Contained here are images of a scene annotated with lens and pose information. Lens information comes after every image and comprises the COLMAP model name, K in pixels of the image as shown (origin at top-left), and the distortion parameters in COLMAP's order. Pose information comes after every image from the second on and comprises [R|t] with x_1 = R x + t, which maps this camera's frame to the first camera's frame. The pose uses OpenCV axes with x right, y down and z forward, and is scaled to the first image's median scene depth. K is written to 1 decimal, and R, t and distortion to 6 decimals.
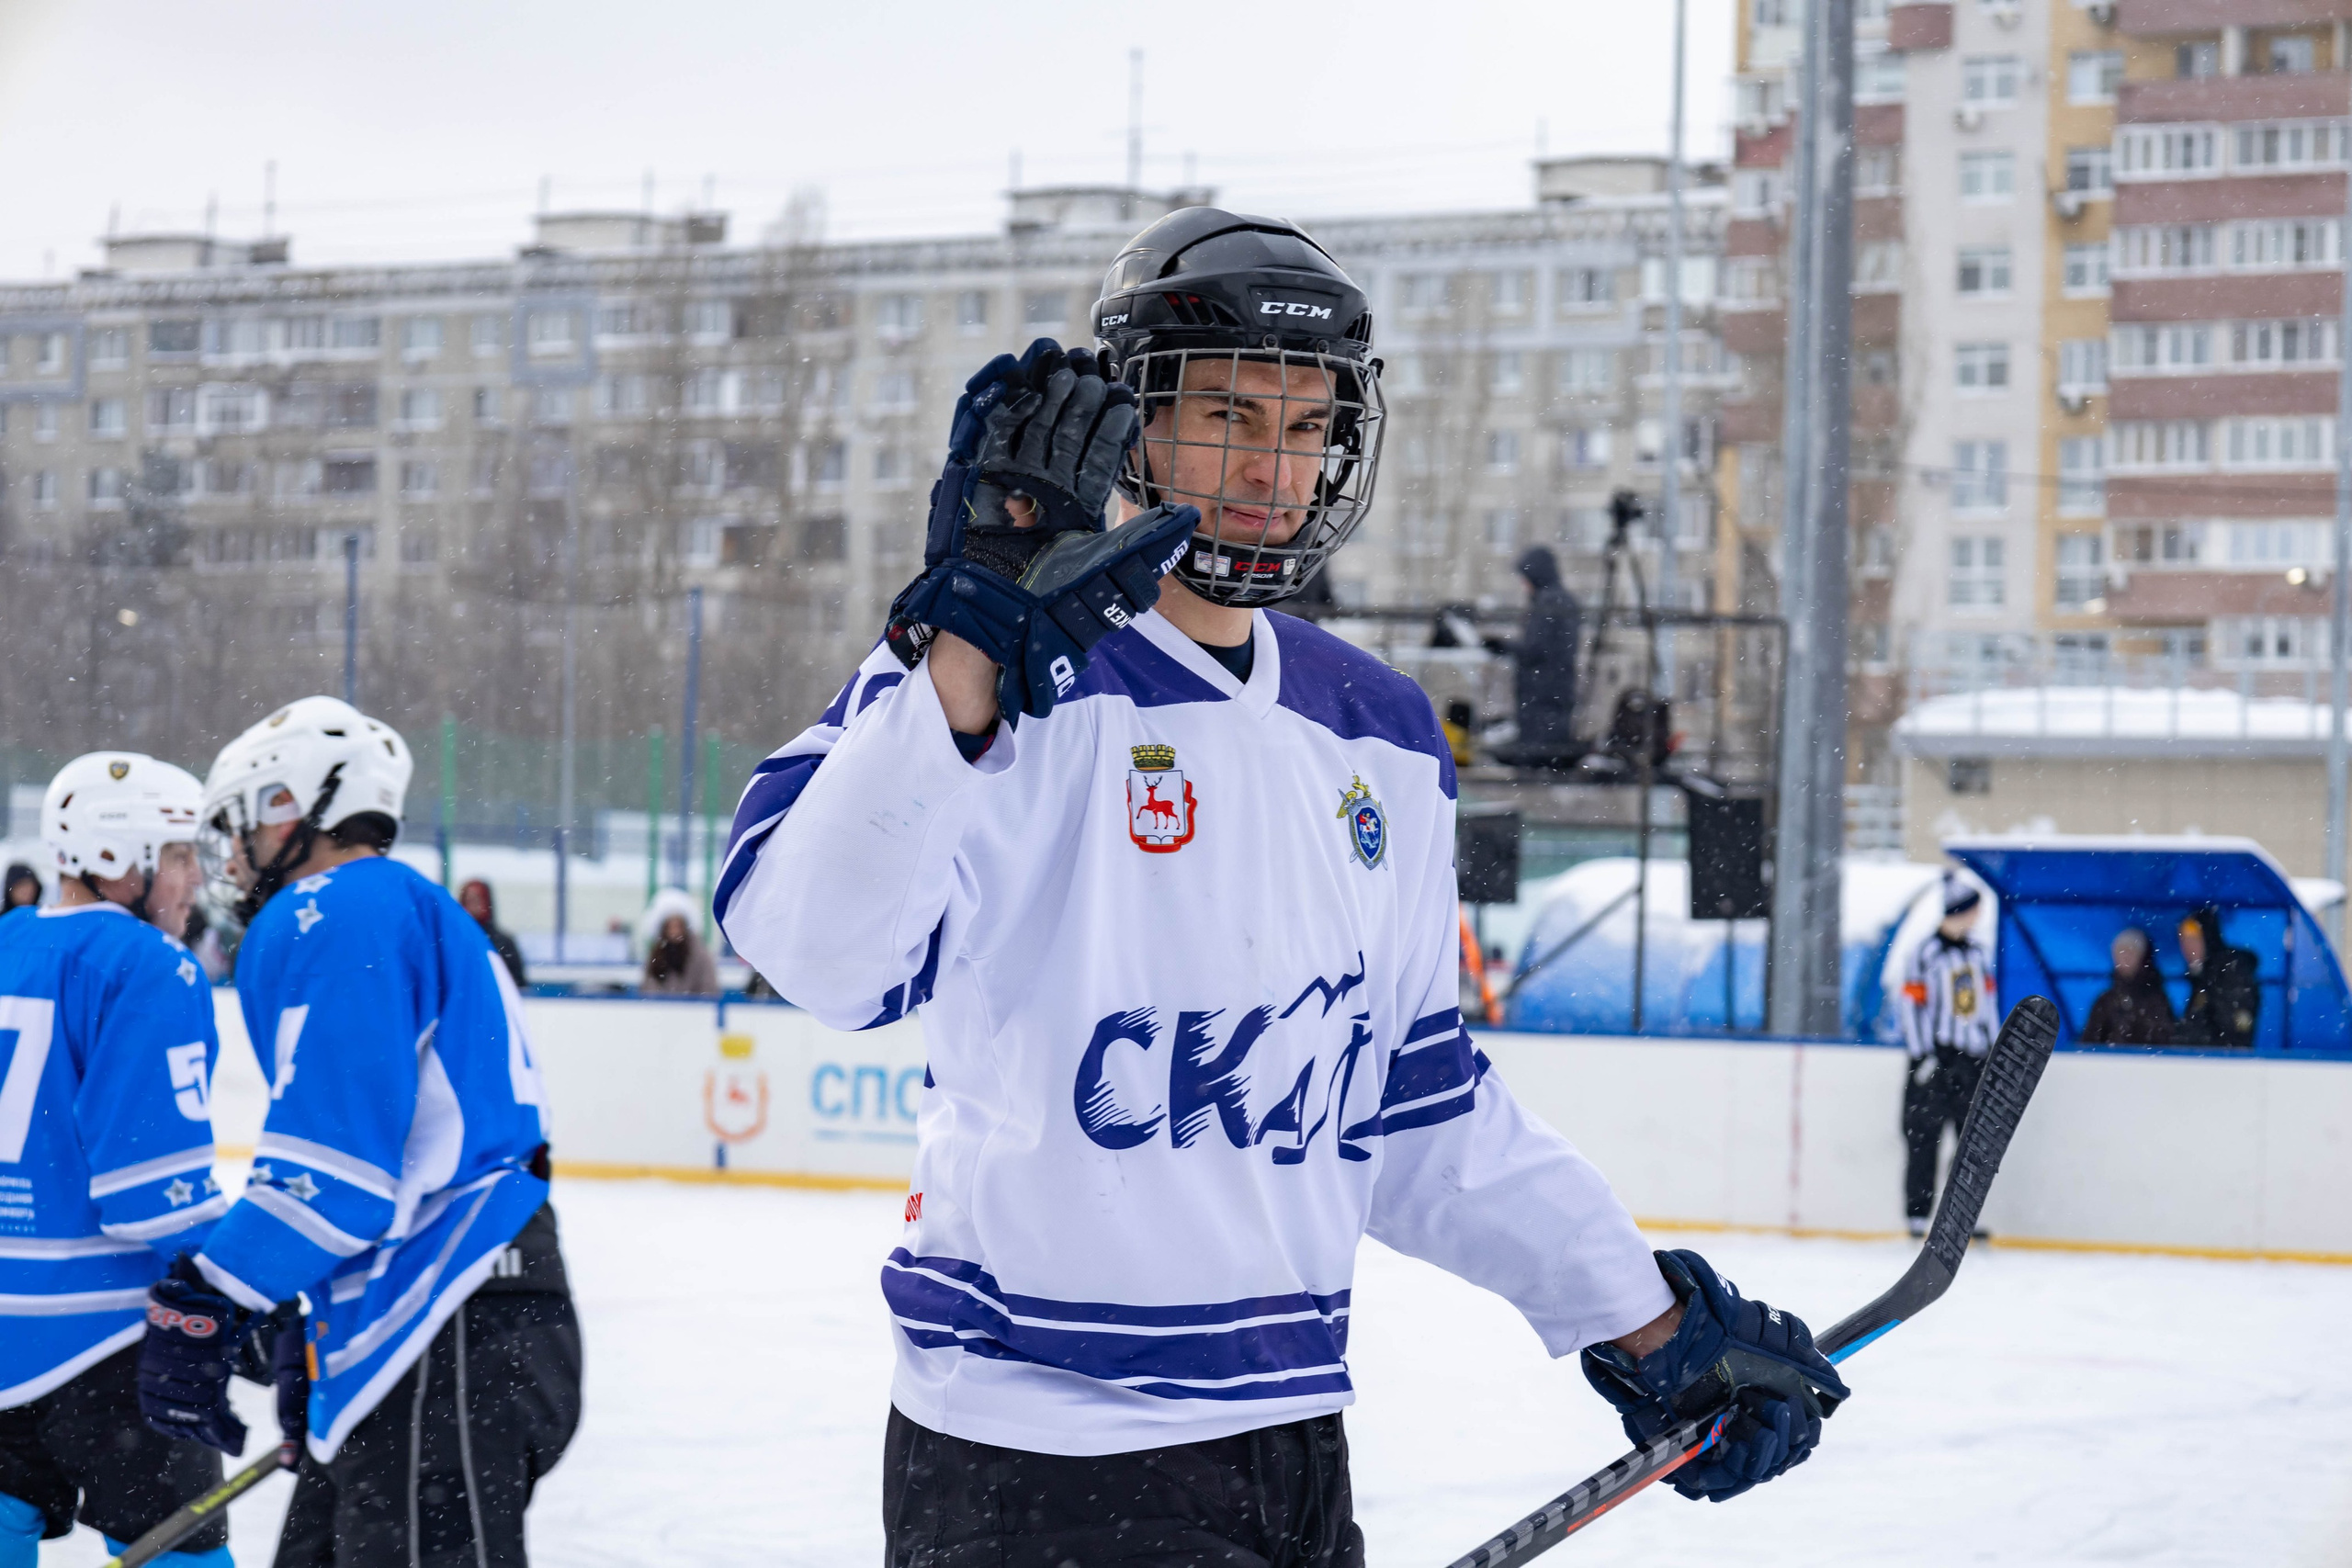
lens RADIAL K [[7198.3, 0, 1176.8], [0, 7198.3, 785.4], [0, 0, 1]] dist [-0.071227, 0.000000]
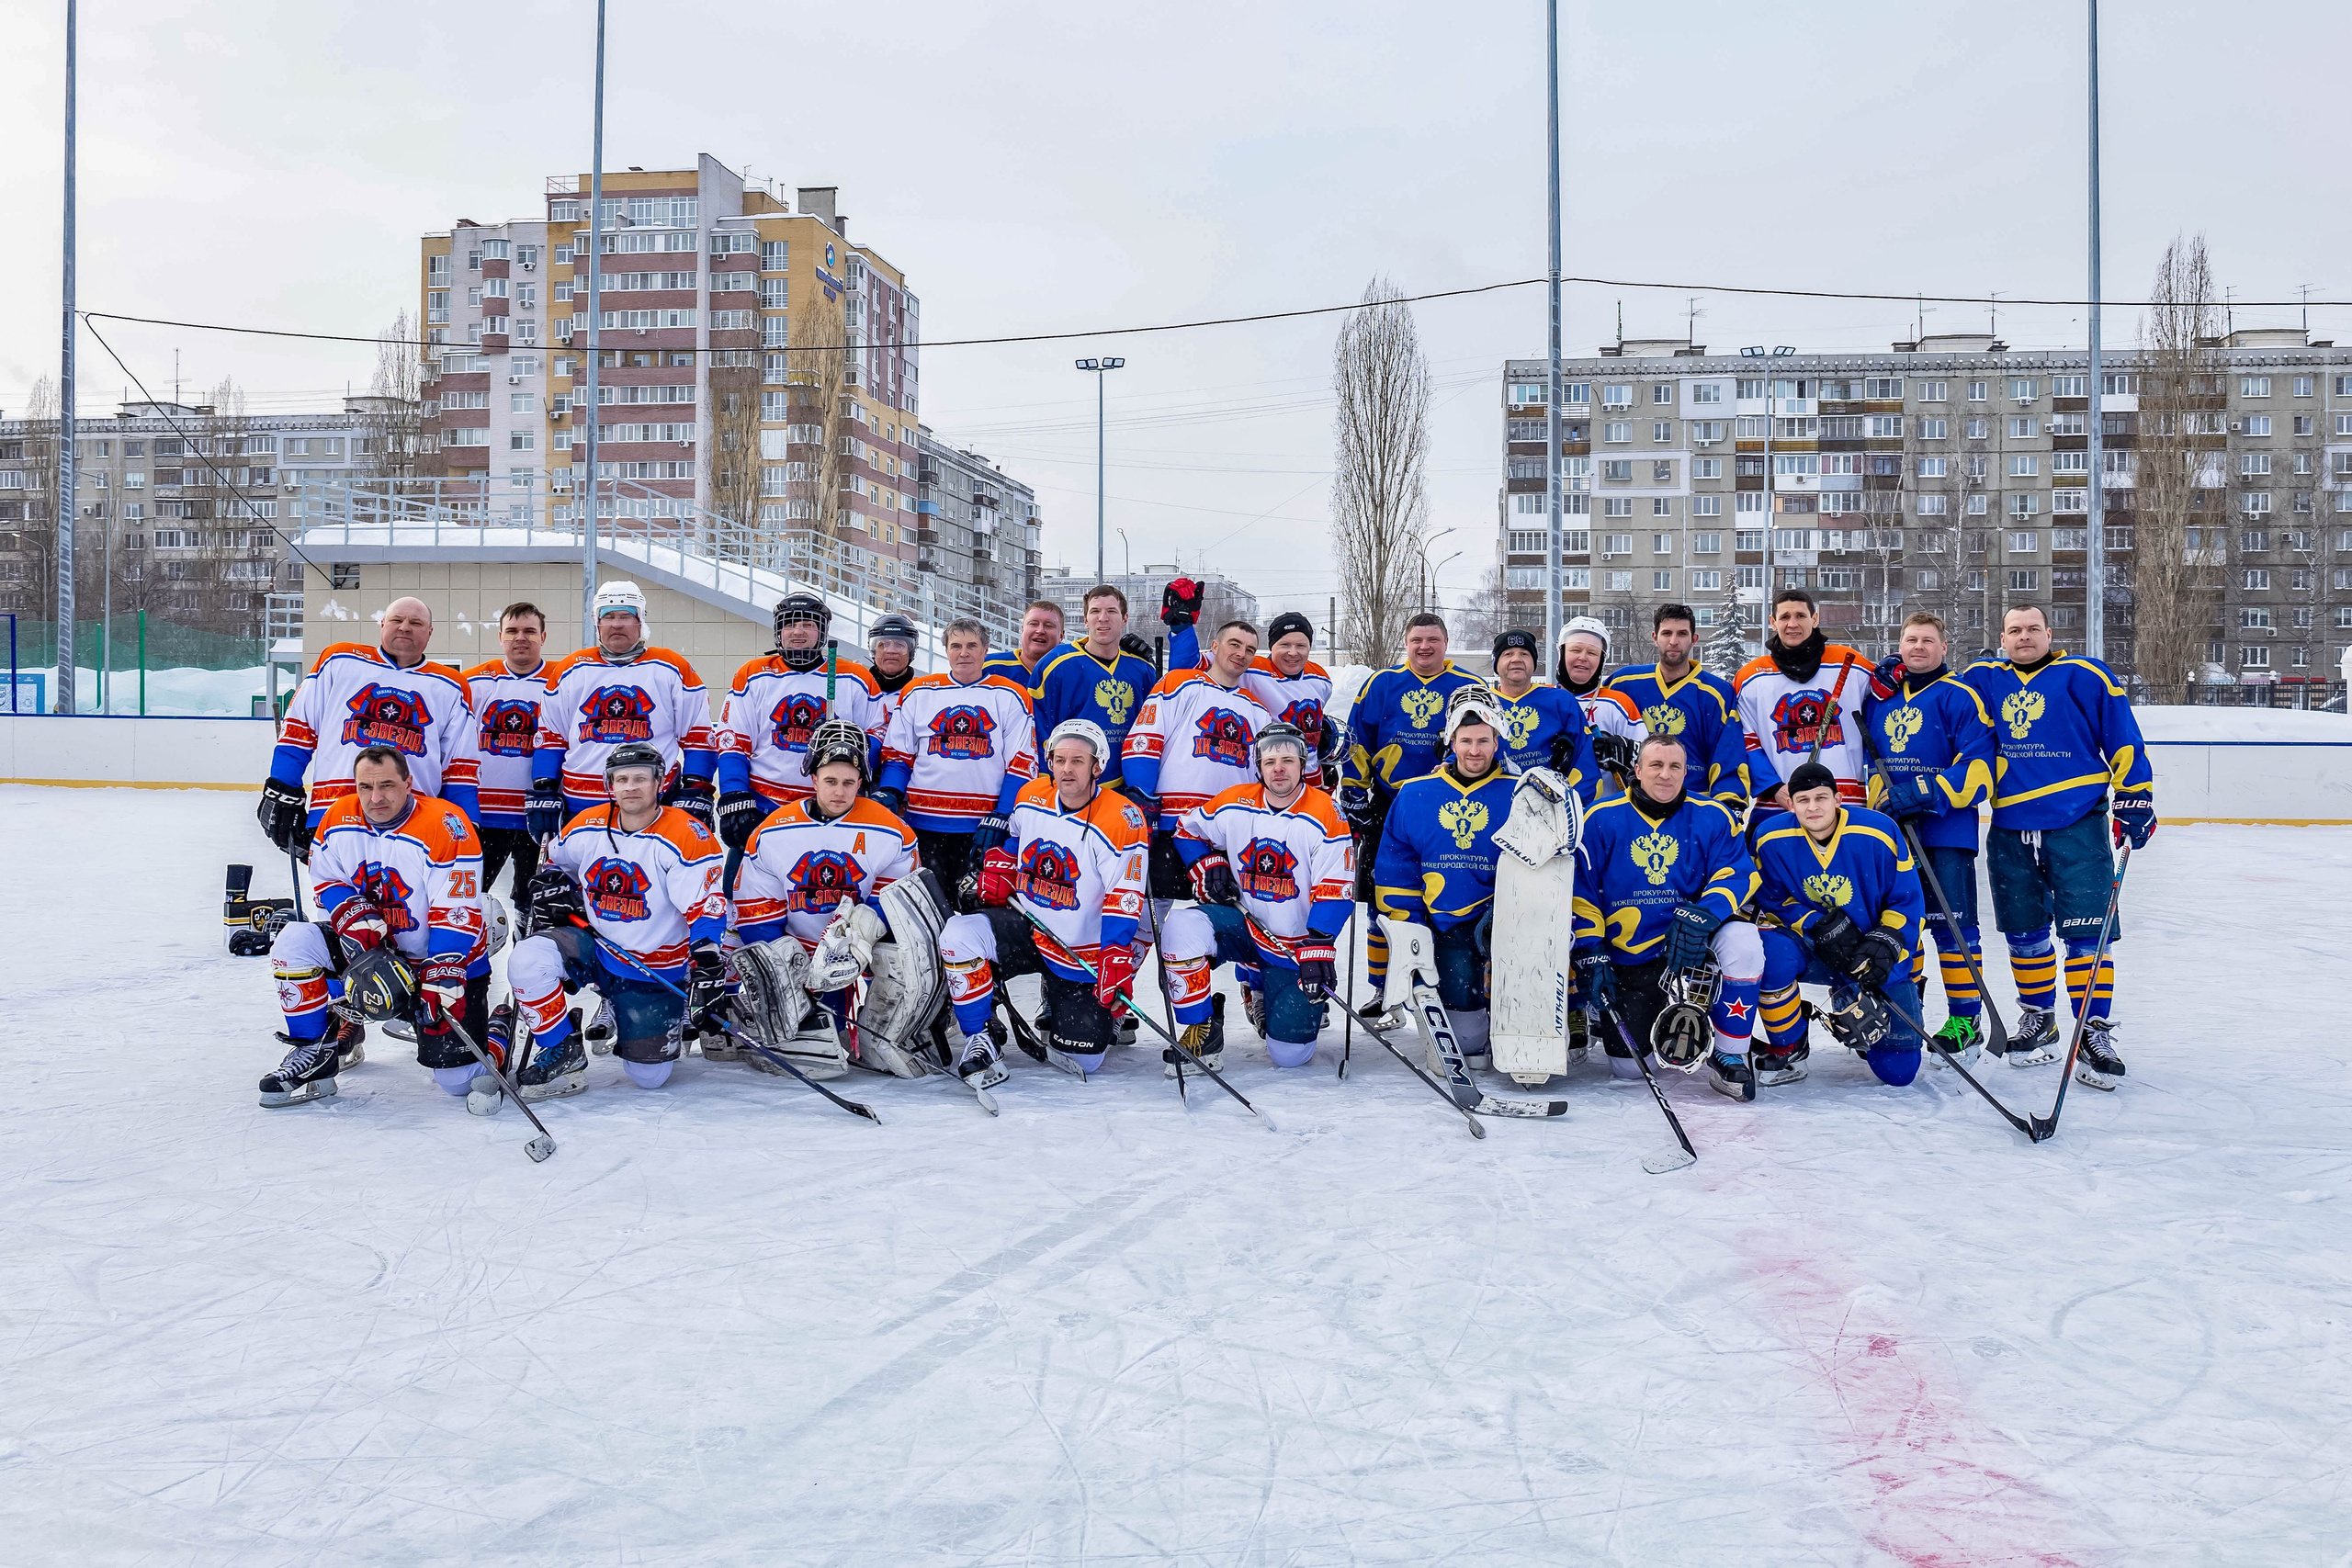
lens RADIAL K [[1906.8, 0, 1185.1], [0, 1906.8, 766.2], [0, 0, 1]] dist [-0.018521, -0.010390]
pose [[0.914744, -0.025470, 0.403230, 0.051502], [0.002253, 0.998317, 0.057948, 0.007189], [-0.404028, -0.052098, 0.913262, 0.268822]]
